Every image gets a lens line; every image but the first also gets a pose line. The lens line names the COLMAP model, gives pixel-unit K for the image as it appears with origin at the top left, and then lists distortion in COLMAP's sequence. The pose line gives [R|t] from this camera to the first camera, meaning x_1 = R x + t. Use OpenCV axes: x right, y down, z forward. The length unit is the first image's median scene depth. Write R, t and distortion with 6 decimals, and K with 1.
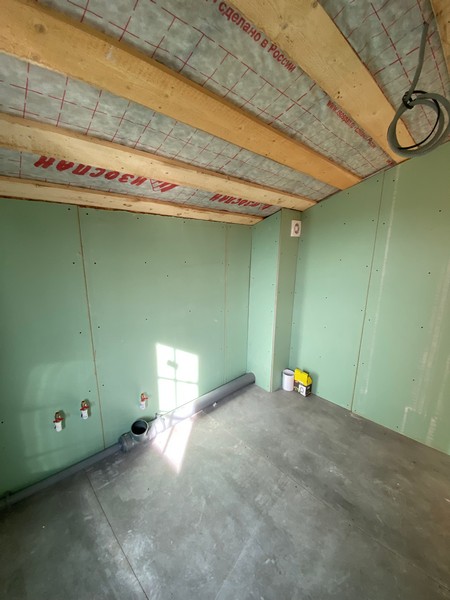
lens RADIAL K [[244.9, 0, 221.9], [0, 244.9, 301.5], [0, 0, 1]] dist [0.003794, -0.013026]
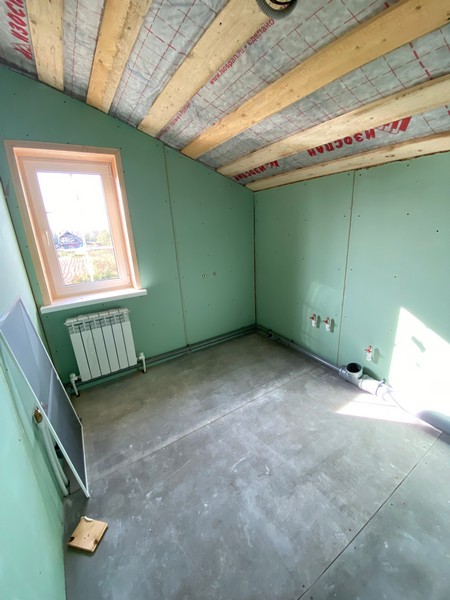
lens RADIAL K [[244.9, 0, 229.6], [0, 244.9, 303.4], [0, 0, 1]] dist [0.003794, -0.013026]
pose [[-0.188629, 0.294741, -0.936775, 0.962225], [-0.174606, 0.928635, 0.327338, -0.042397], [0.966401, 0.225312, -0.123704, 0.673448]]
